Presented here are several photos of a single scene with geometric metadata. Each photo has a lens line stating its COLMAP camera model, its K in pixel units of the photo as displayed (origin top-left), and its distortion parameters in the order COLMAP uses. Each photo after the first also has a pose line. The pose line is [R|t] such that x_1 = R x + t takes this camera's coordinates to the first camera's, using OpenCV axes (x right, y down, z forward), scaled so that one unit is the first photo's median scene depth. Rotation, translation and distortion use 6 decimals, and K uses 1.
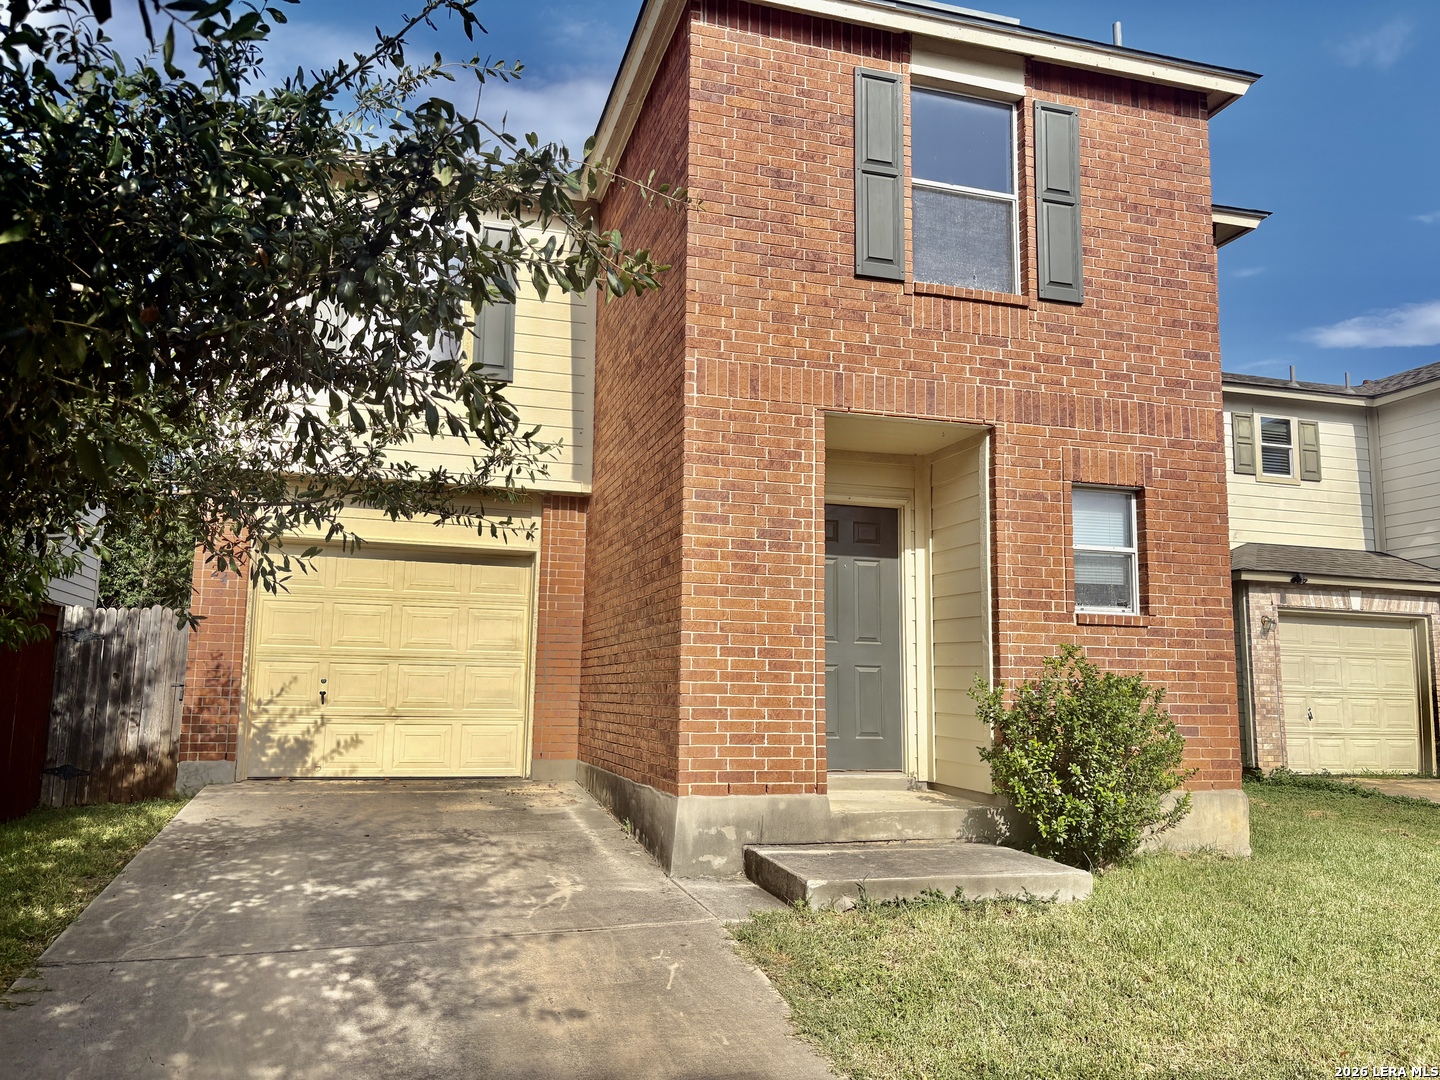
lens RADIAL K [[1086.0, 0, 705.0], [0, 1086.0, 539.4], [0, 0, 1]] dist [0.035716, -0.037310]
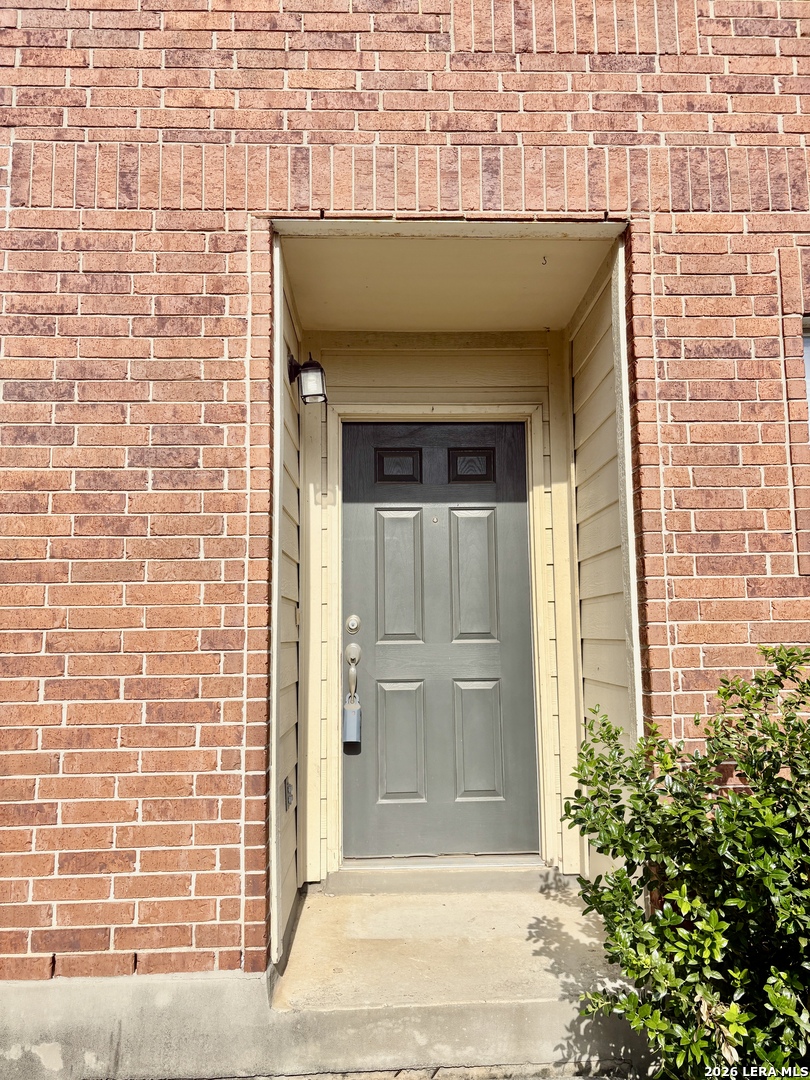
lens RADIAL K [[814.5, 0, 417.6], [0, 814.5, 546.3], [0, 0, 1]] dist [0.035716, -0.037310]
pose [[0.969160, -0.058772, -0.239323, 0.252943], [0.063254, 0.997936, 0.011081, 0.037897], [0.238178, -0.025877, 0.970877, 0.598018]]
